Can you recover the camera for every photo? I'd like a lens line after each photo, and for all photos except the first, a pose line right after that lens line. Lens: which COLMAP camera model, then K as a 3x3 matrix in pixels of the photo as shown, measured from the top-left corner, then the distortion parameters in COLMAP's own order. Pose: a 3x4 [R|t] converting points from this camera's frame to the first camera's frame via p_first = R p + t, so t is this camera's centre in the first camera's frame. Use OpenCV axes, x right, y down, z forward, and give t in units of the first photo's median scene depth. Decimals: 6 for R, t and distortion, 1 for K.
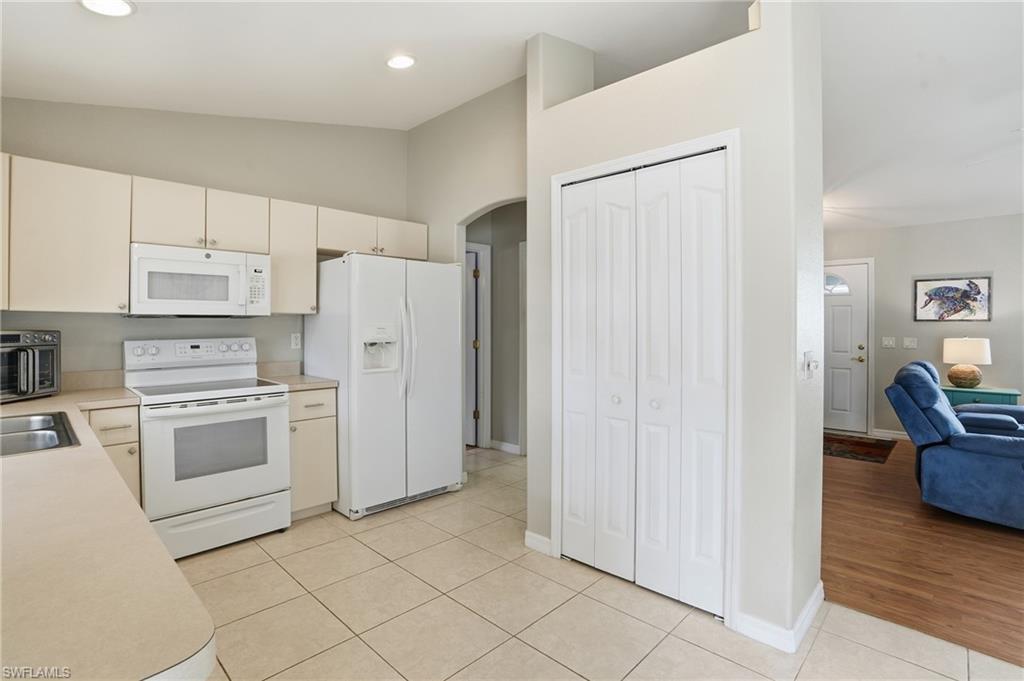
lens RADIAL K [[482.3, 0, 498.6], [0, 482.3, 331.6], [0, 0, 1]] dist [-0.051493, 0.013455]
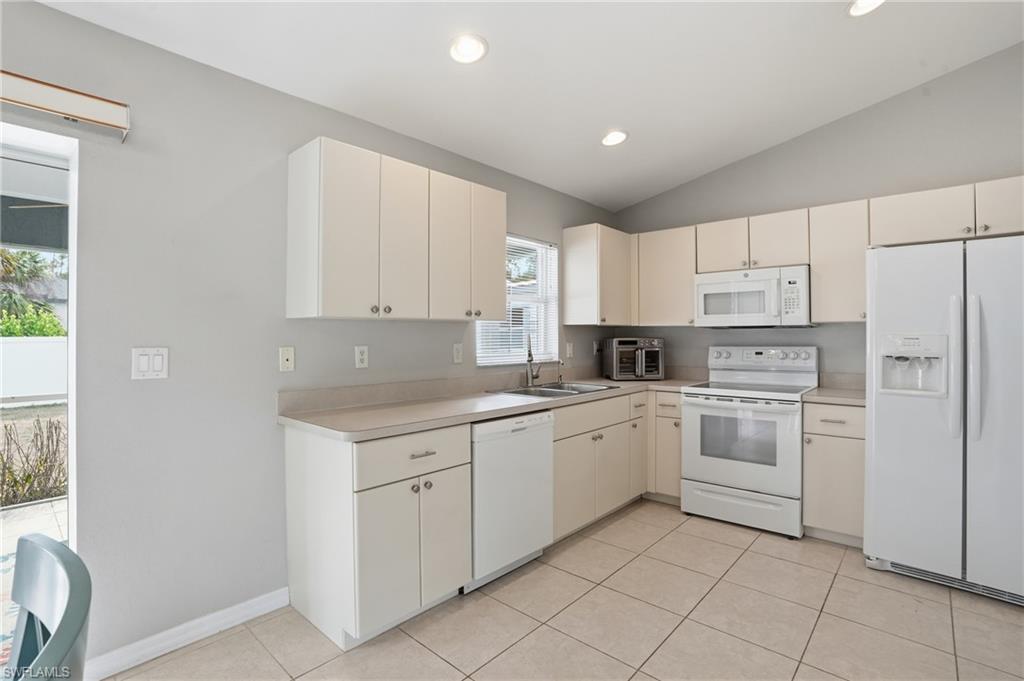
lens RADIAL K [[482.3, 0, 516.8], [0, 482.3, 334.9], [0, 0, 1]] dist [-0.051493, 0.013455]
pose [[0.050214, -0.000735, -0.998738, 0.485862], [-0.008383, 0.999964, -0.001157, -0.006446], [0.998703, 0.008431, 0.050206, 0.339620]]
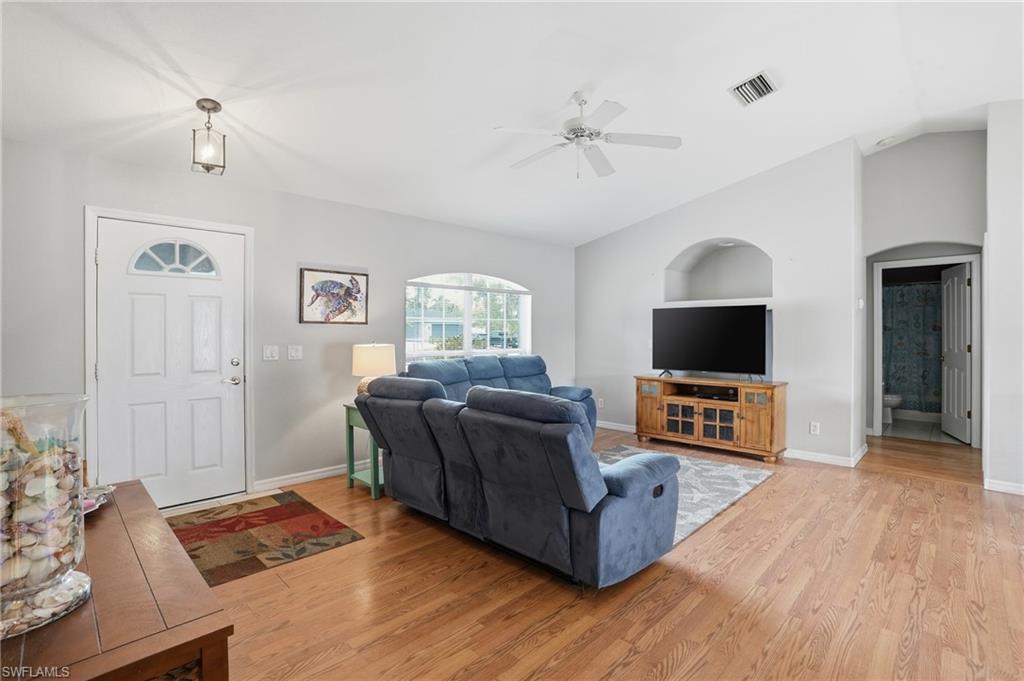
lens RADIAL K [[482.3, 0, 505.0], [0, 482.3, 332.0], [0, 0, 1]] dist [-0.051493, 0.013455]
pose [[0.014269, -0.004888, 0.999886, 0.214250], [0.009880, 0.999940, 0.004747, -0.013895], [-0.999849, 0.009811, 0.014317, 1.084479]]
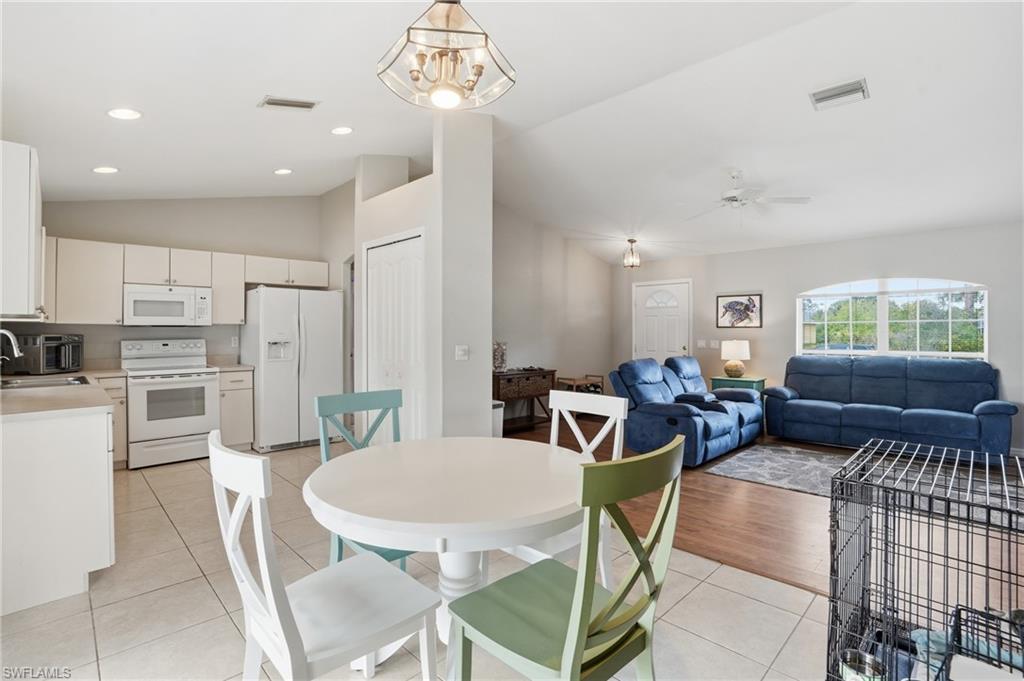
lens RADIAL K [[482.3, 0, 504.5], [0, 482.3, 335.5], [0, 0, 1]] dist [-0.051493, 0.013455]
pose [[0.999662, -0.000425, -0.025999, 0.546953], [0.000342, 0.999995, -0.003197, 0.006015], [0.026000, 0.003187, 0.999657, -0.566879]]
